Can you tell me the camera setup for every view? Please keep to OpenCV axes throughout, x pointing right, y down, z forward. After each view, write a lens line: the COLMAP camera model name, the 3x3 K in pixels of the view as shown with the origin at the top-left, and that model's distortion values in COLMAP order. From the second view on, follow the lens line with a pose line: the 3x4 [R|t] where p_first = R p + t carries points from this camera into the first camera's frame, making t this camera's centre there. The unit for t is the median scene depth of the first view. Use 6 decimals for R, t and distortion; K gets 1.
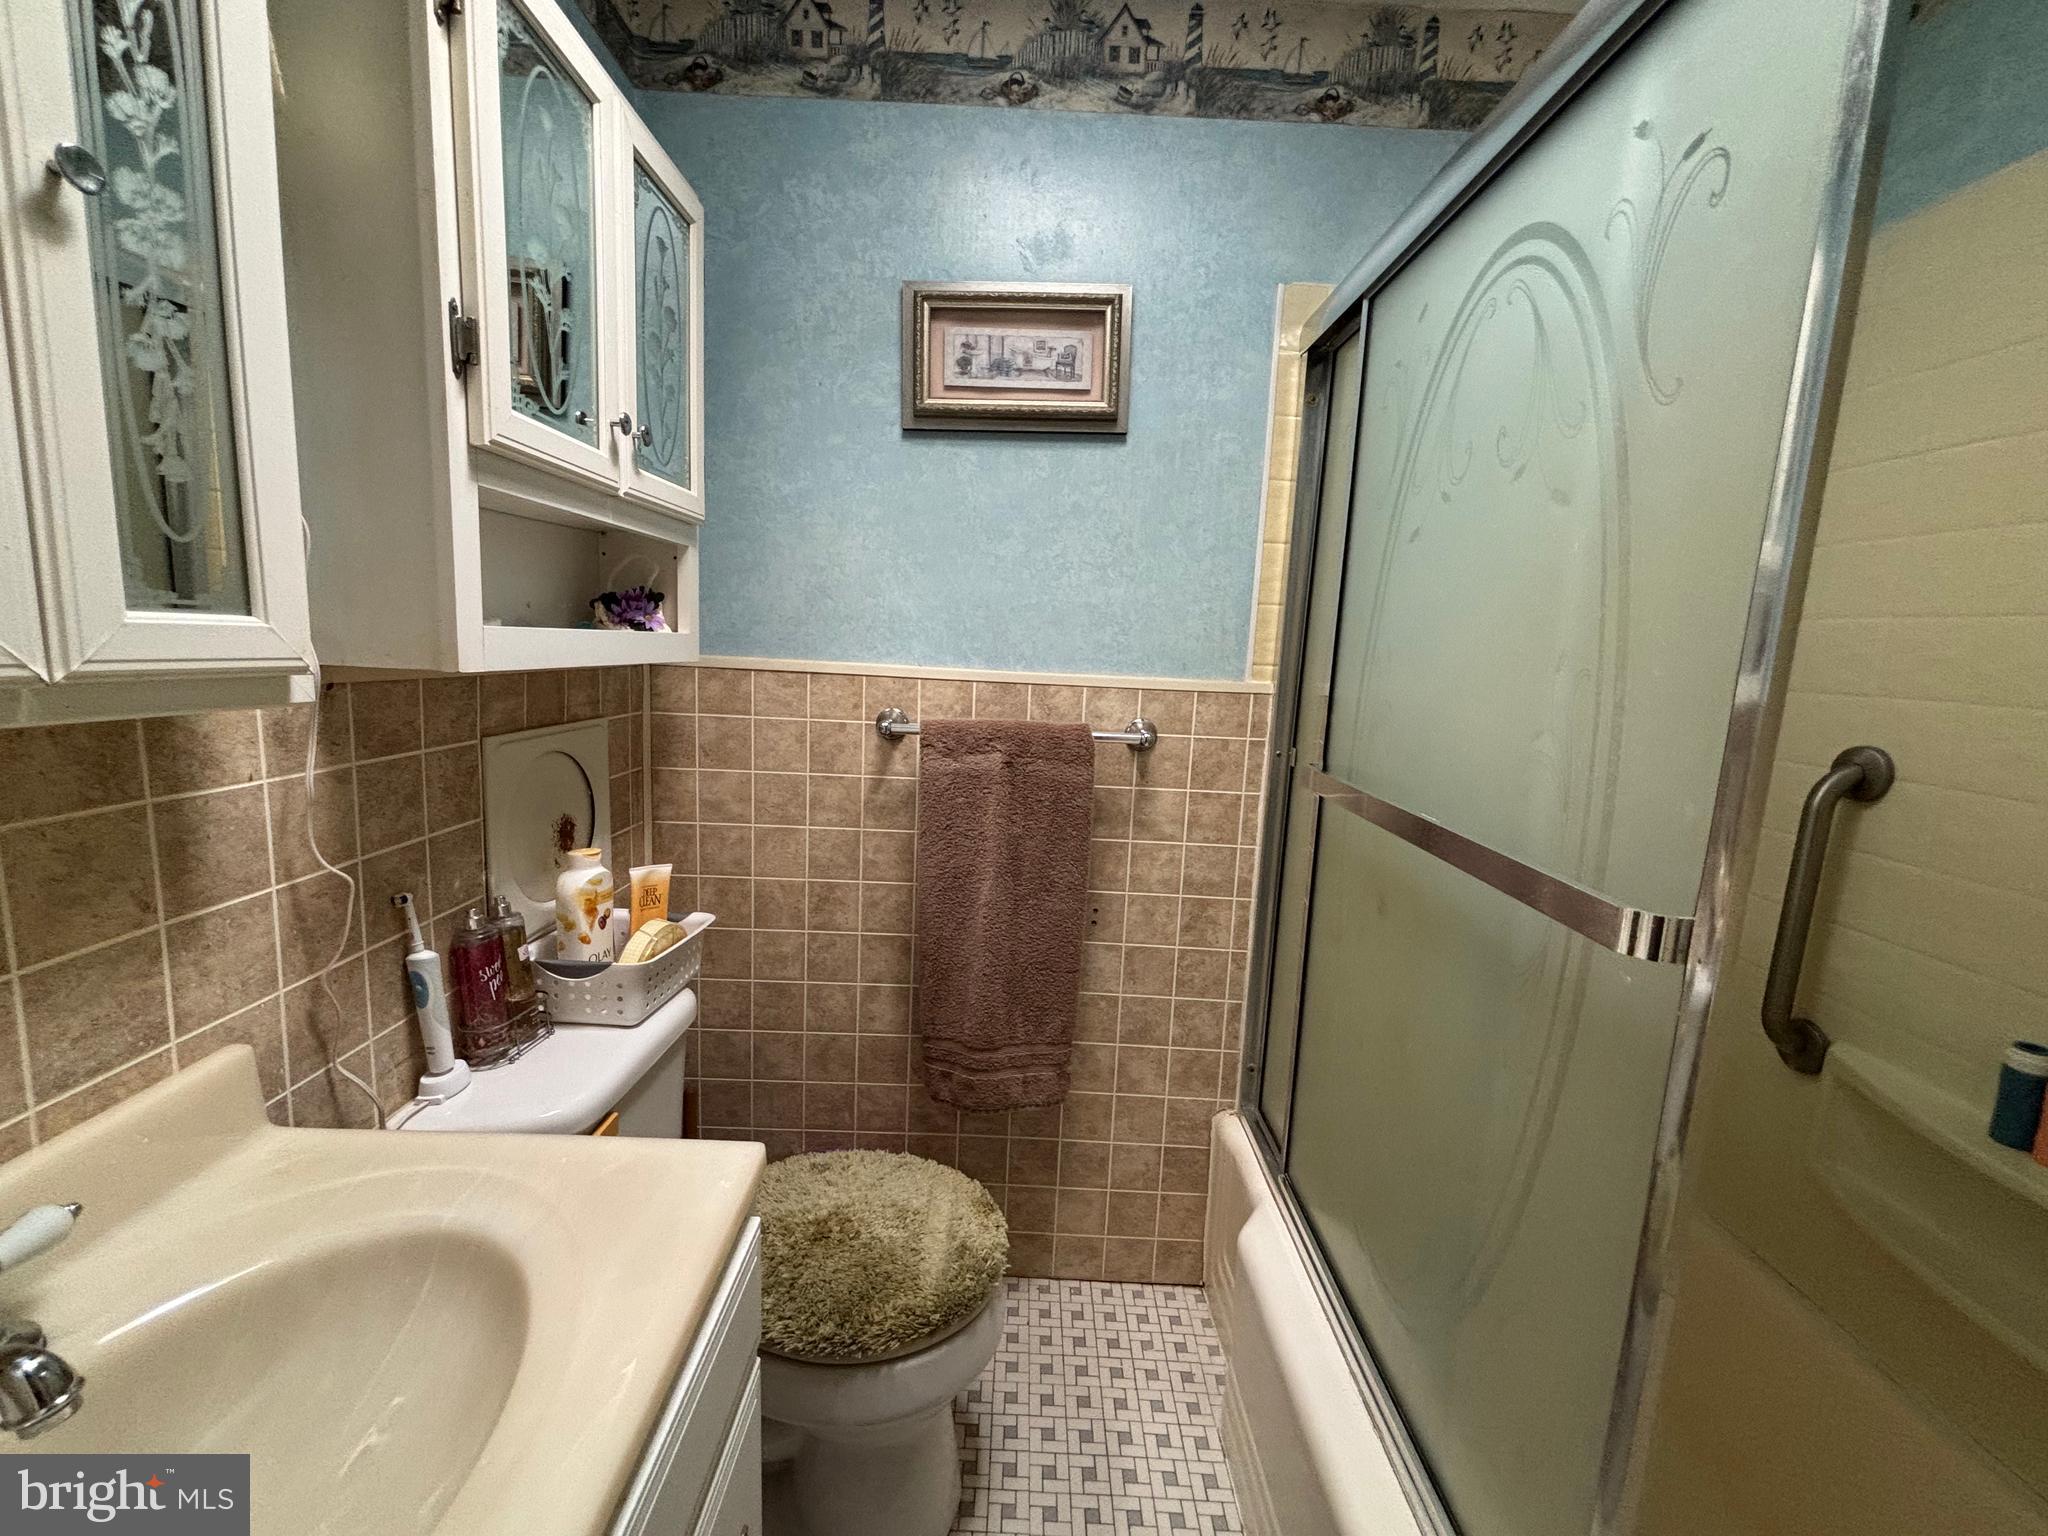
lens RADIAL K [[835.6, 0, 1017.7], [0, 835.6, 762.6], [0, 0, 1]] dist [0.012939, -0.000665]
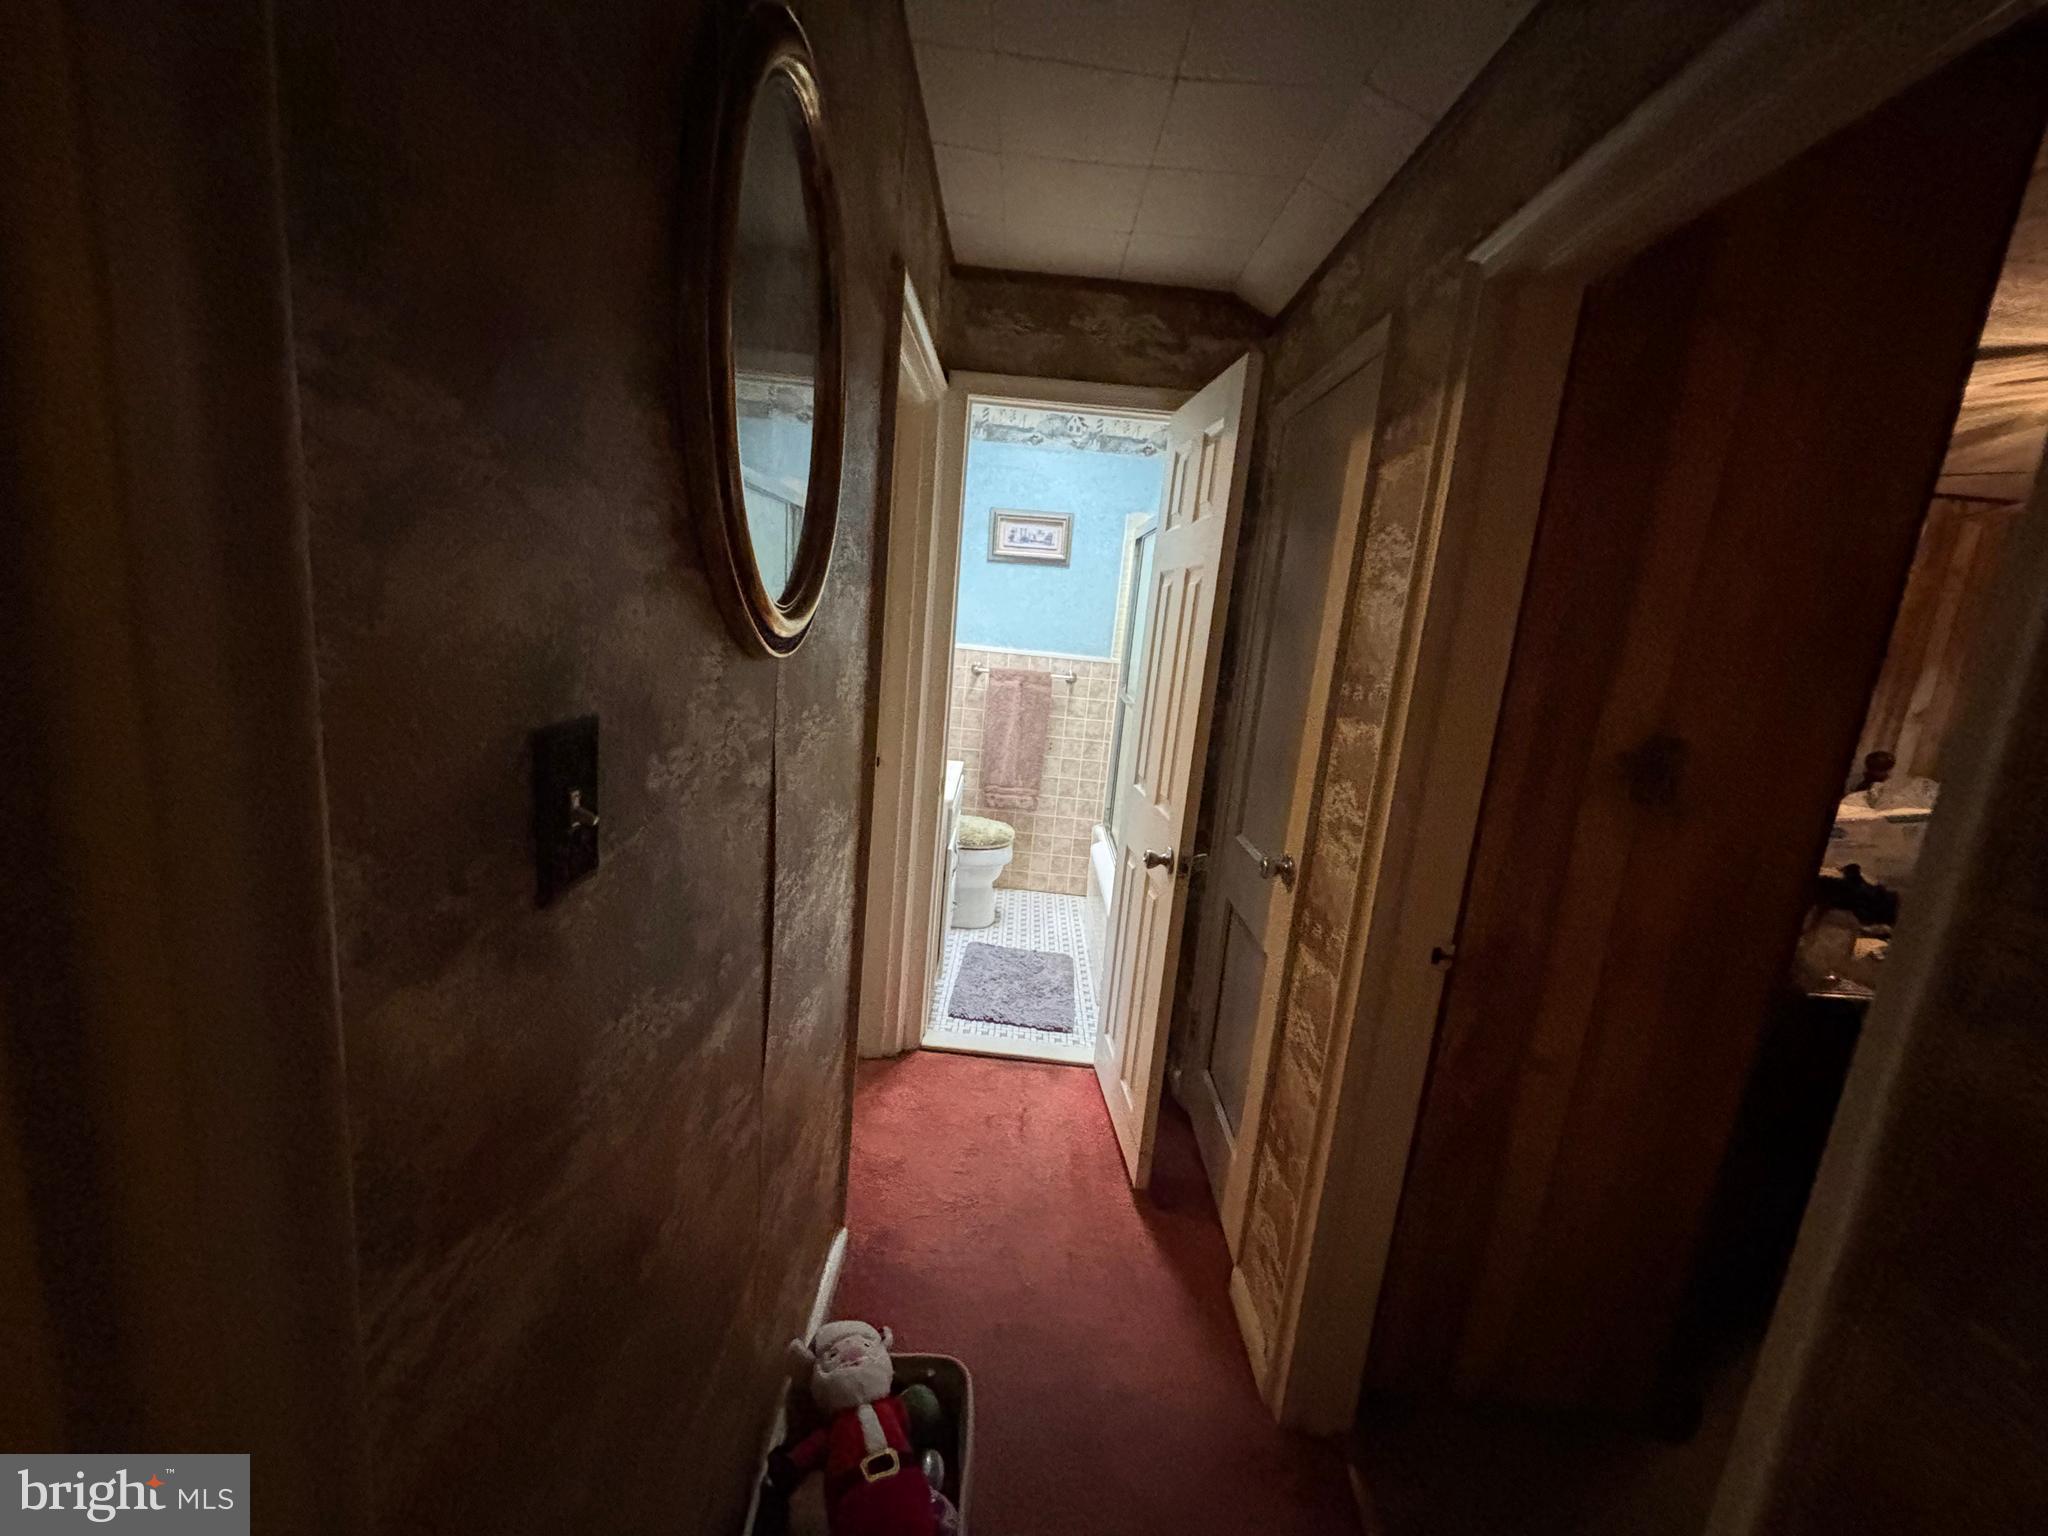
lens RADIAL K [[835.6, 0, 1020.9], [0, 835.6, 776.4], [0, 0, 1]] dist [0.012939, -0.000665]
pose [[0.998897, 0.046172, 0.008580, -0.019957], [-0.046529, 0.997784, 0.047572, 0.168941], [-0.006364, -0.047919, 0.998831, -1.722683]]
